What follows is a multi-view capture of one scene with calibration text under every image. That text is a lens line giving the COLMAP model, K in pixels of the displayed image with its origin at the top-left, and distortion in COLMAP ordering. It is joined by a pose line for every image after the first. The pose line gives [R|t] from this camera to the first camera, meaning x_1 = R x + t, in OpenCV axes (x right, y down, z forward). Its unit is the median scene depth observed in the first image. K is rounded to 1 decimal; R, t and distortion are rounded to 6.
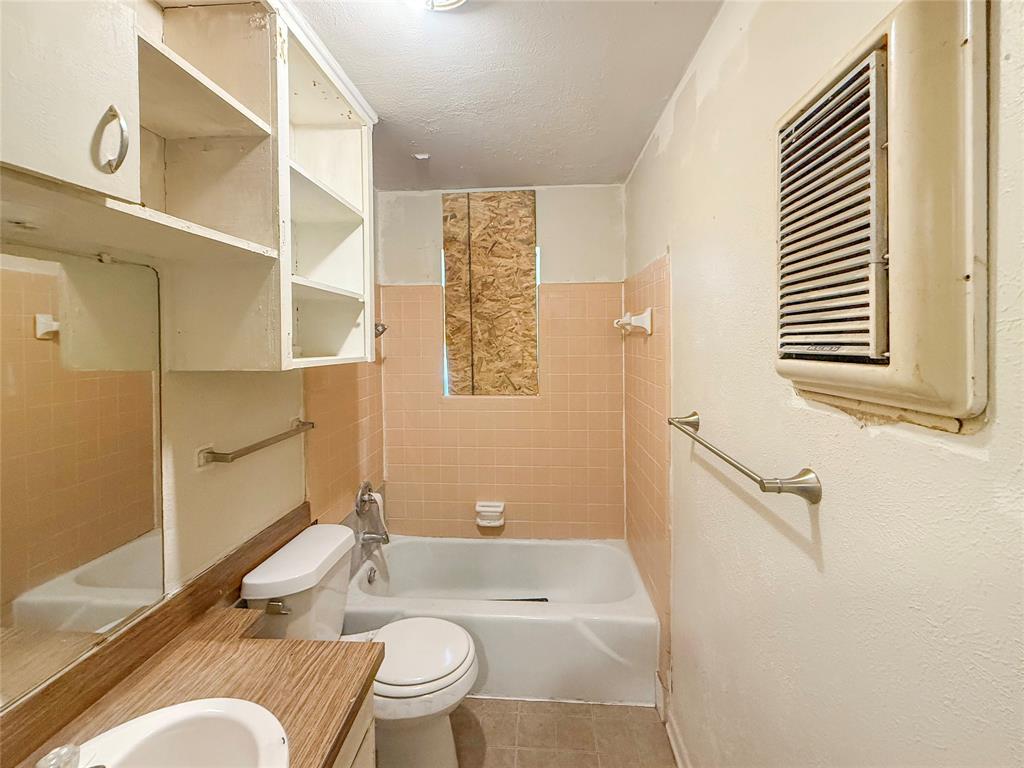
lens RADIAL K [[497.9, 0, 510.0], [0, 497.9, 358.5], [0, 0, 1]] dist [-0.002140, -0.000367]
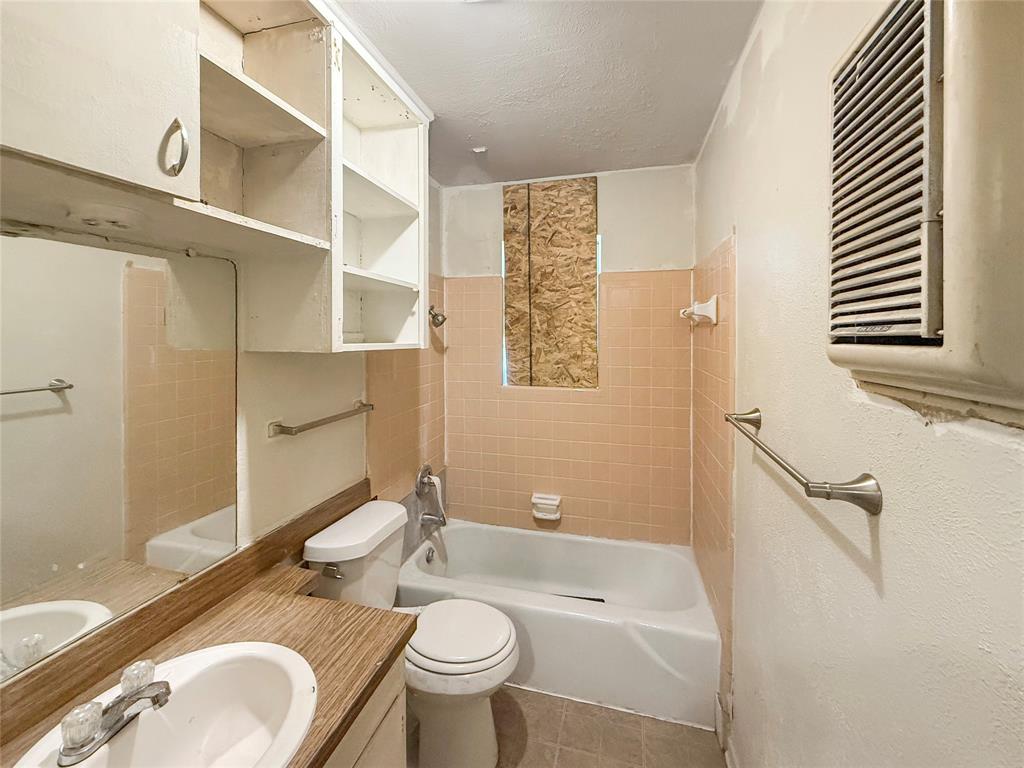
lens RADIAL K [[497.9, 0, 510.0], [0, 497.9, 358.5], [0, 0, 1]] dist [-0.002140, -0.000367]
pose [[0.973357, 0.016876, -0.228671, 0.150145], [-0.017837, 0.999839, -0.002134, 0.028922], [0.228598, 0.006156, 0.973501, 0.024385]]
